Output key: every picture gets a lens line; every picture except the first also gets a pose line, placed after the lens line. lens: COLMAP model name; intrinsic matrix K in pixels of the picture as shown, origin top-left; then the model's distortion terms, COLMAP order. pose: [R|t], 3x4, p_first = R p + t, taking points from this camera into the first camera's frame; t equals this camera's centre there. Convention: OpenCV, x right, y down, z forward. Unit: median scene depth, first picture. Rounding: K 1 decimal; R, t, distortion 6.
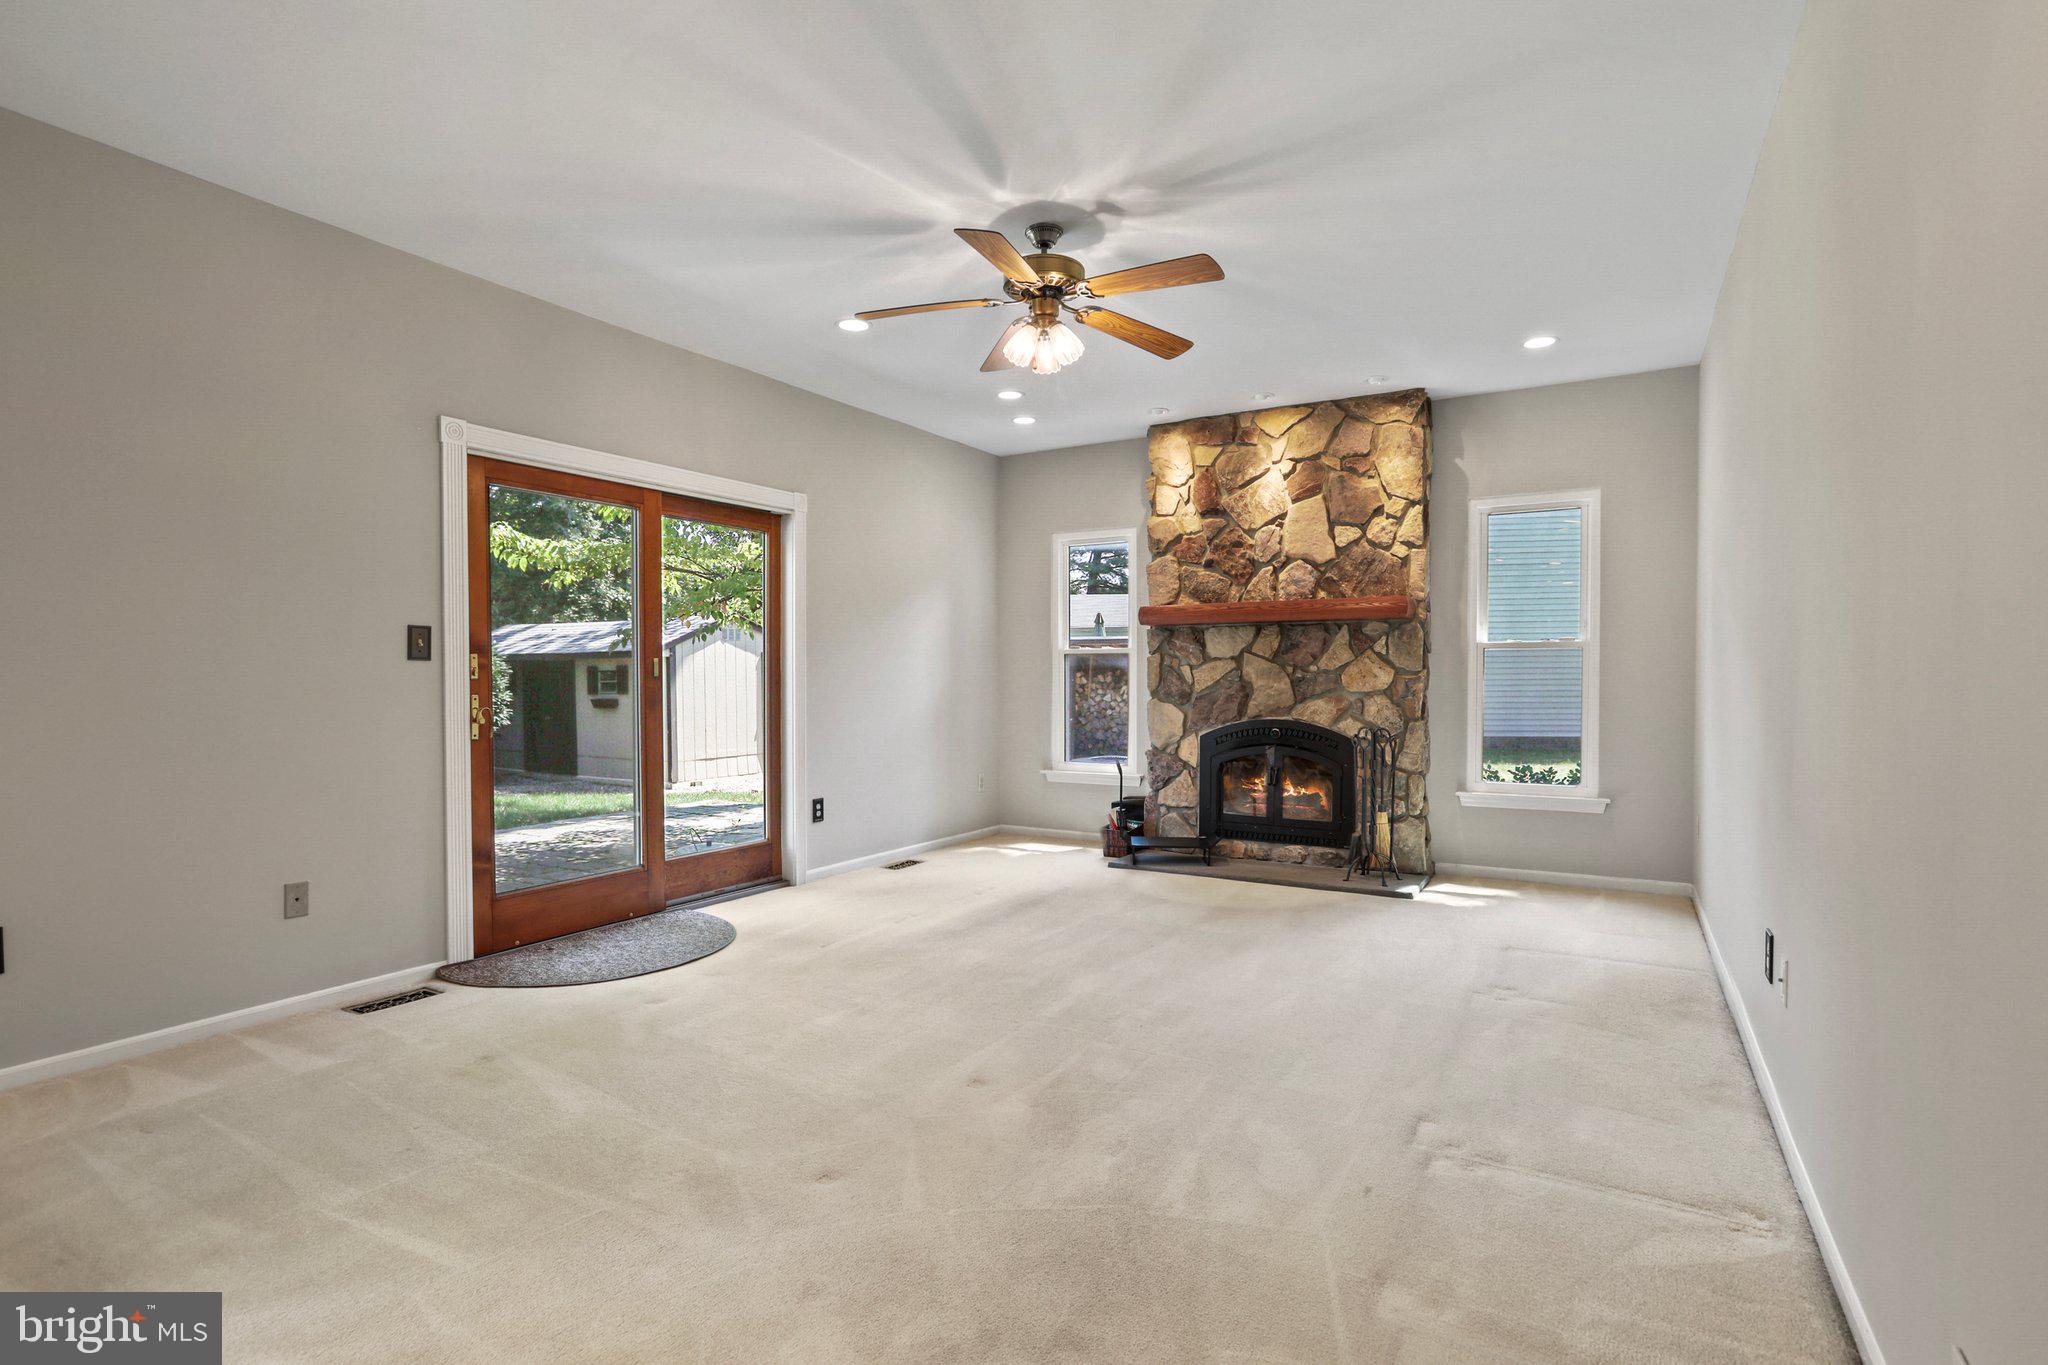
lens RADIAL K [[1004.5, 0, 1012.8], [0, 1004.5, 690.3], [0, 0, 1]] dist [-0.002761, 0.000943]
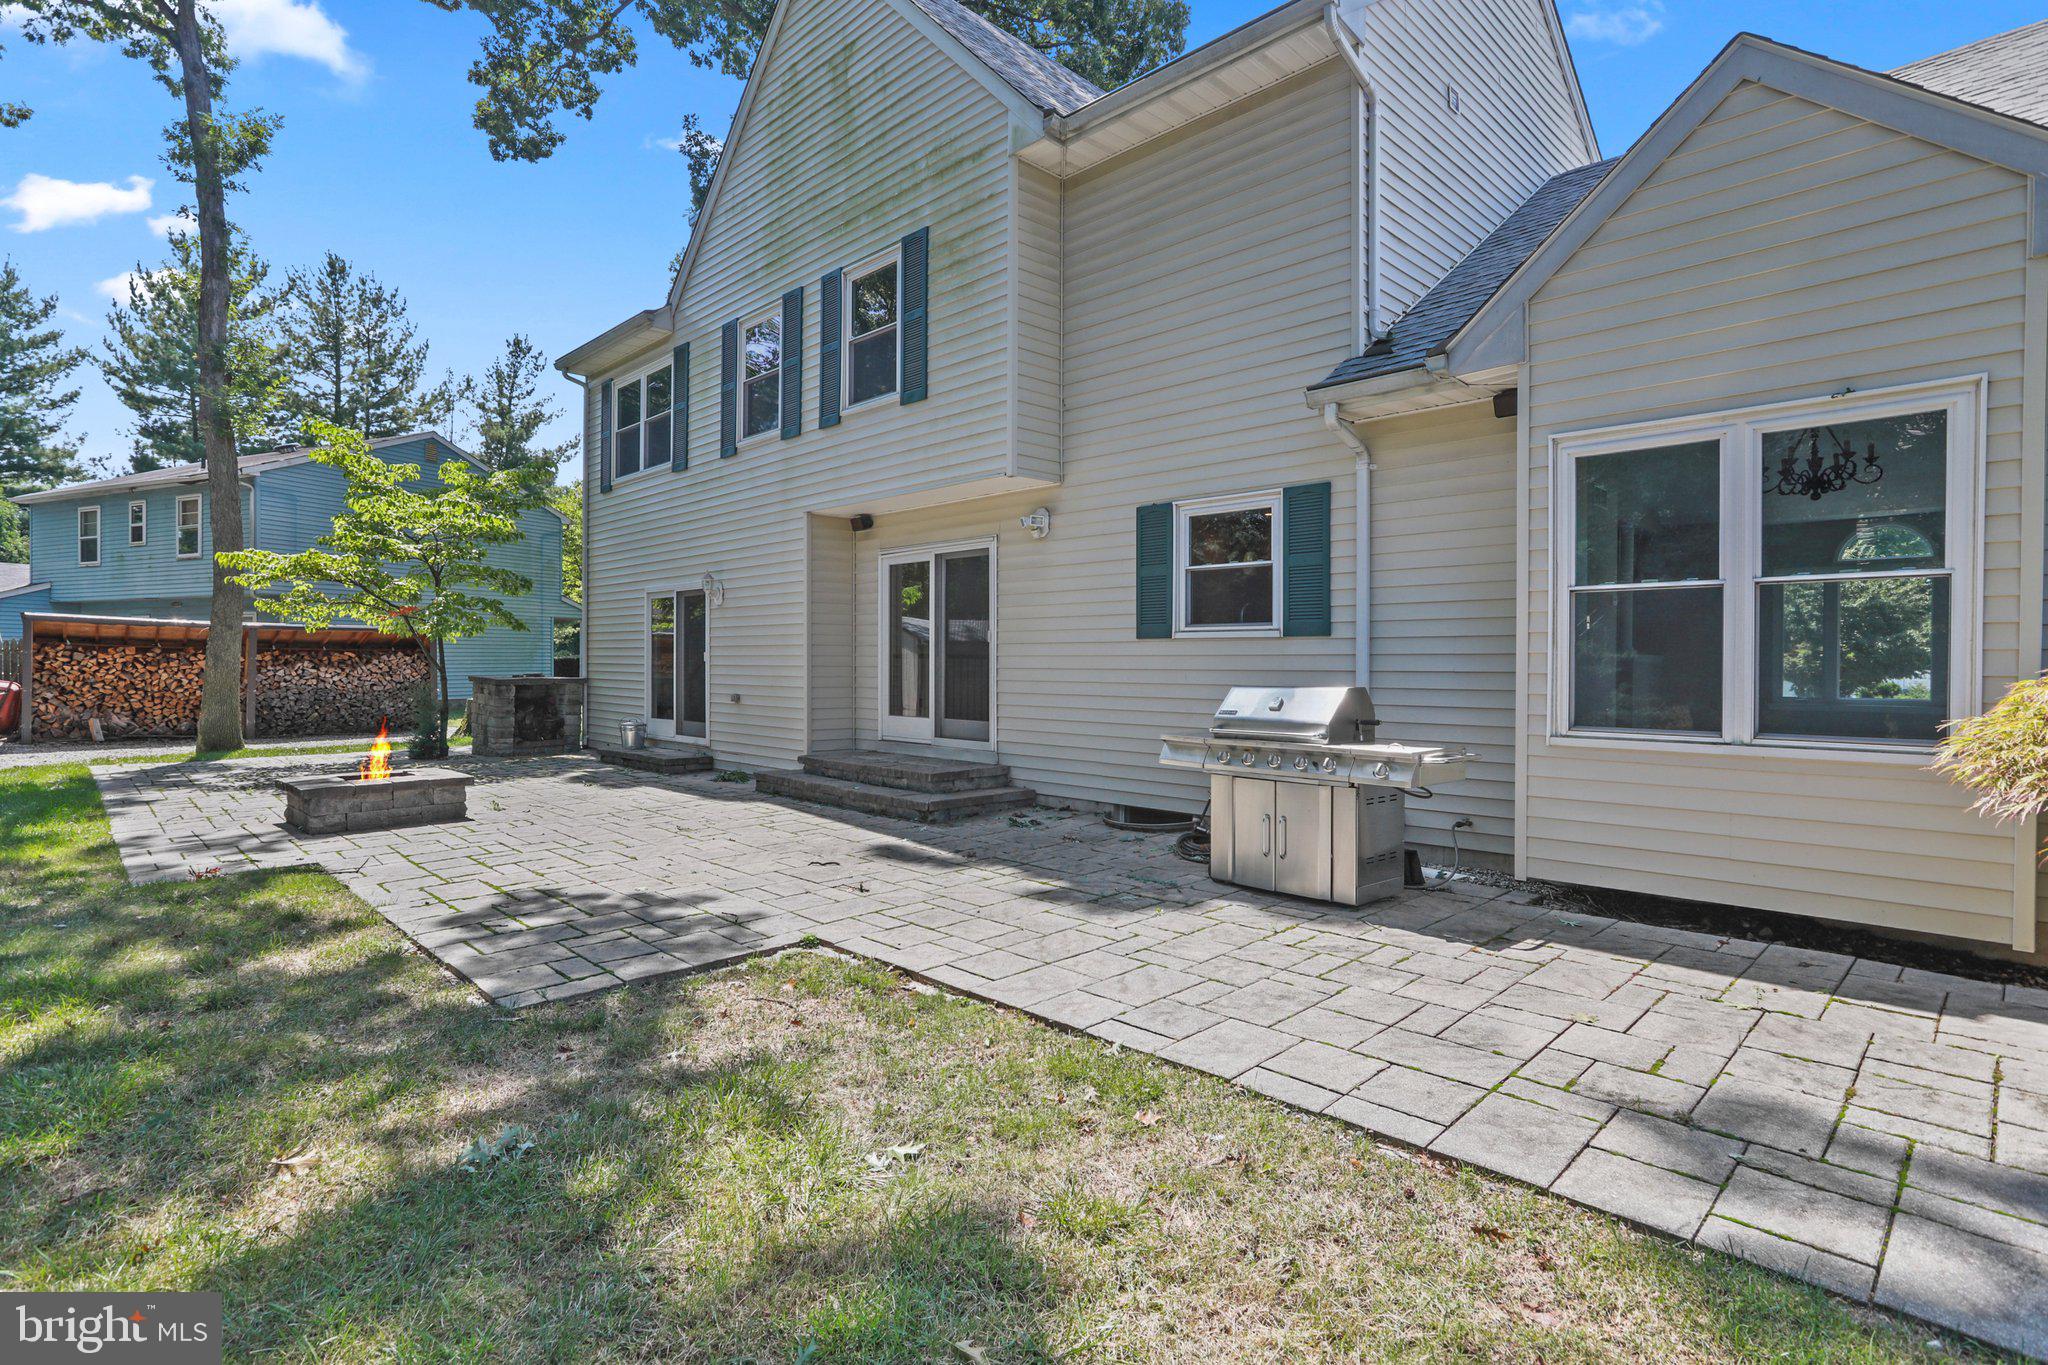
lens RADIAL K [[986.4, 0, 1026.3], [0, 986.4, 675.9], [0, 0, 1]] dist [-0.014780, 0.002528]
pose [[0.234847, -0.010286, 0.971978, -2.220192], [0.006373, 0.999939, 0.009042, 0.016667], [-0.972011, 0.004071, 0.234898, -0.429547]]
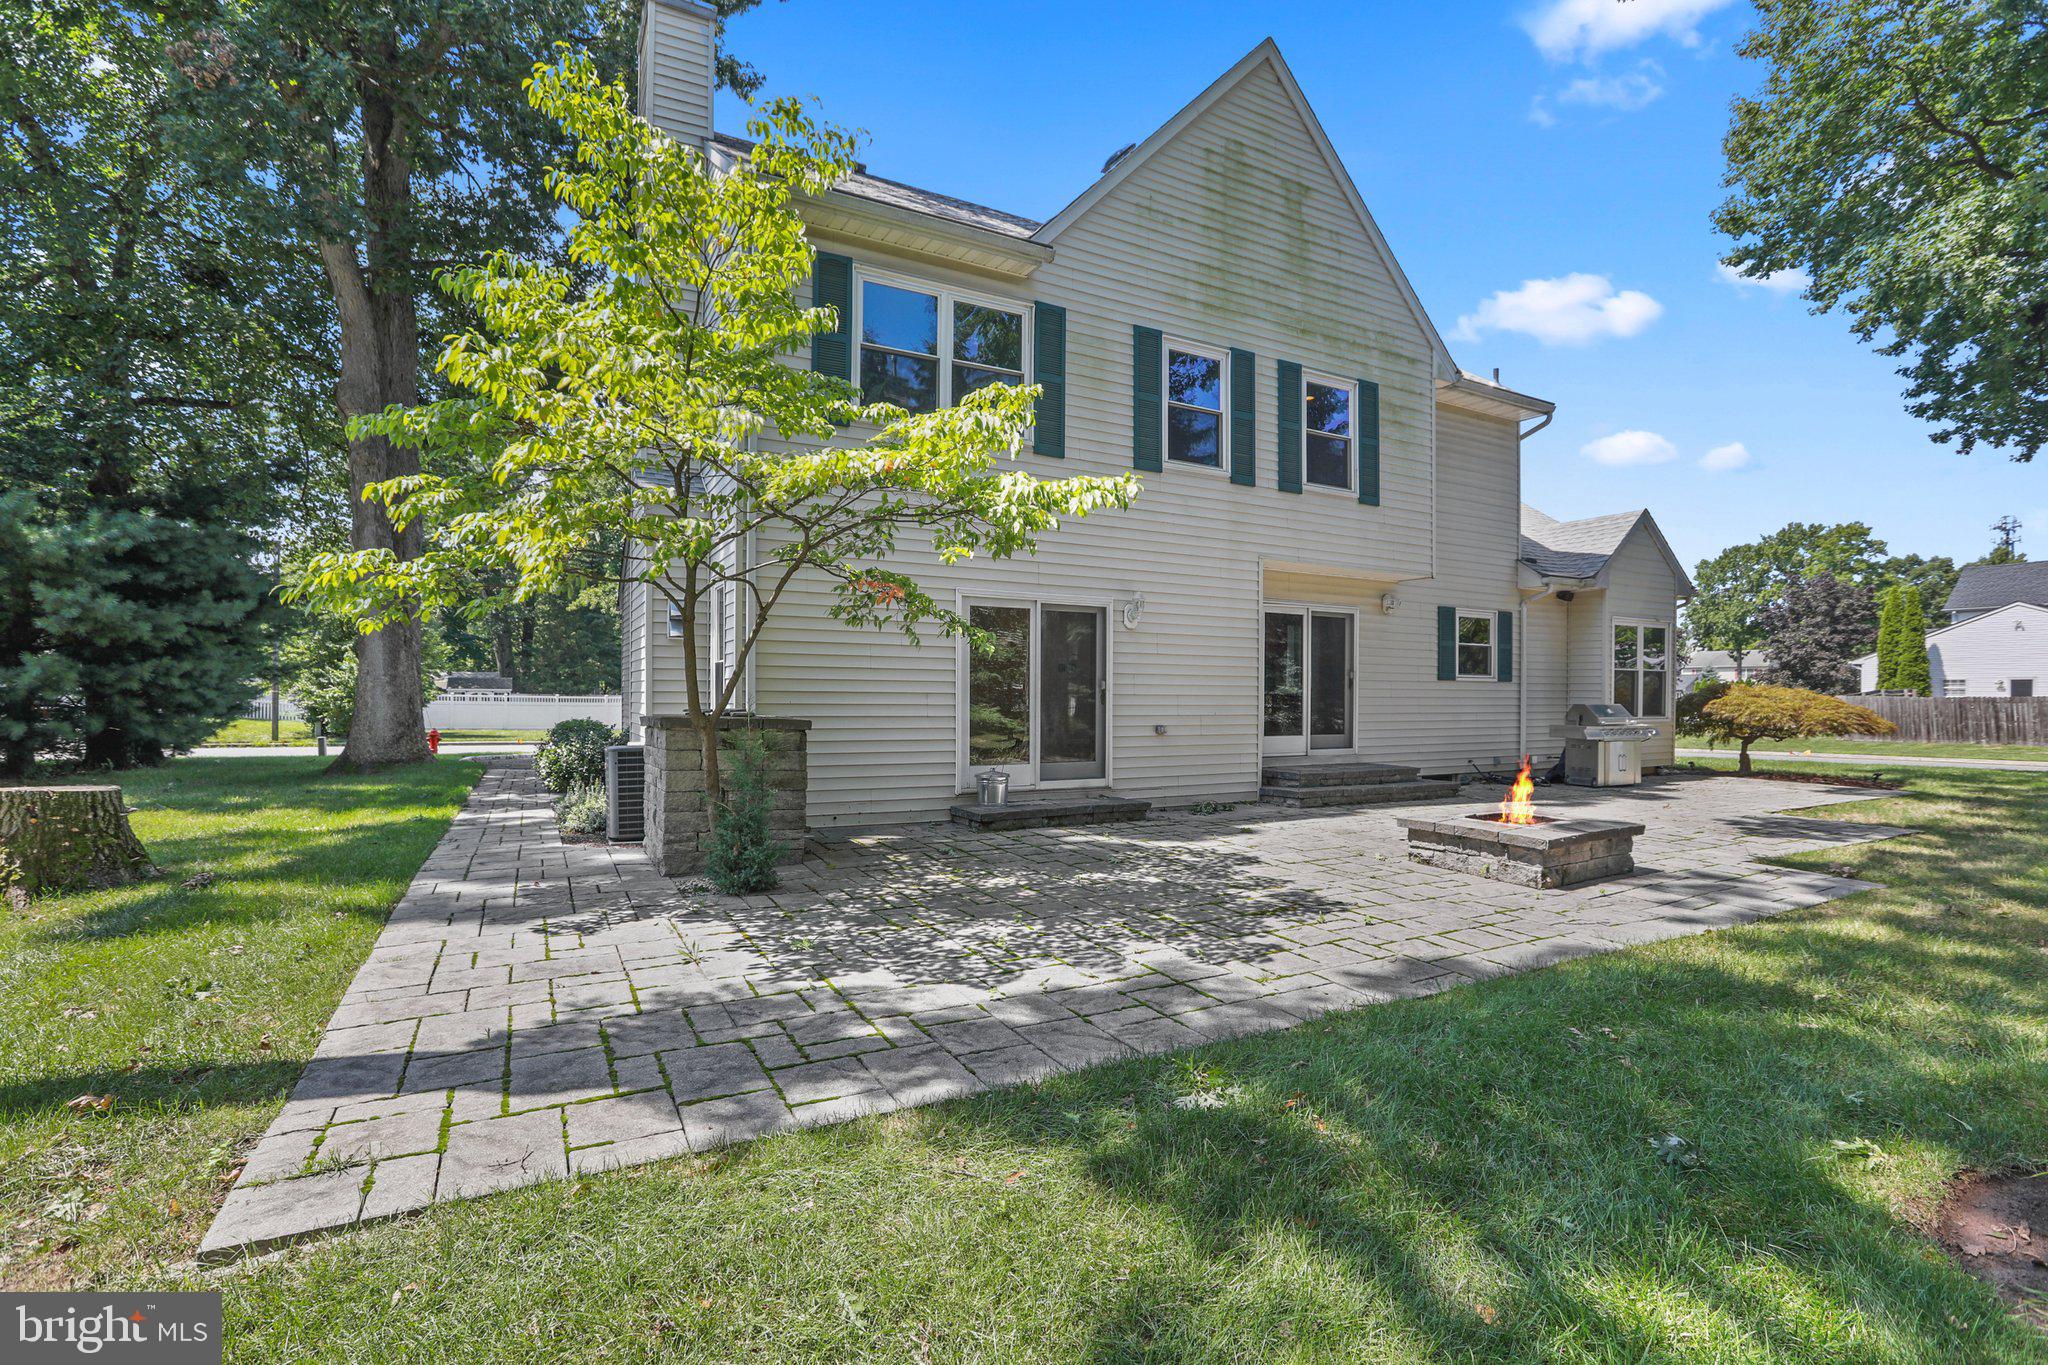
lens RADIAL K [[942.1, 0, 1035.0], [0, 942.1, 695.5], [0, 0, 1]] dist [-0.006274, 0.003287]
pose [[-0.871353, -0.003203, 0.490647, -1.117011], [0.000733, 0.999969, 0.007830, -0.002657], [-0.490657, 0.007182, -0.871323, 2.260107]]
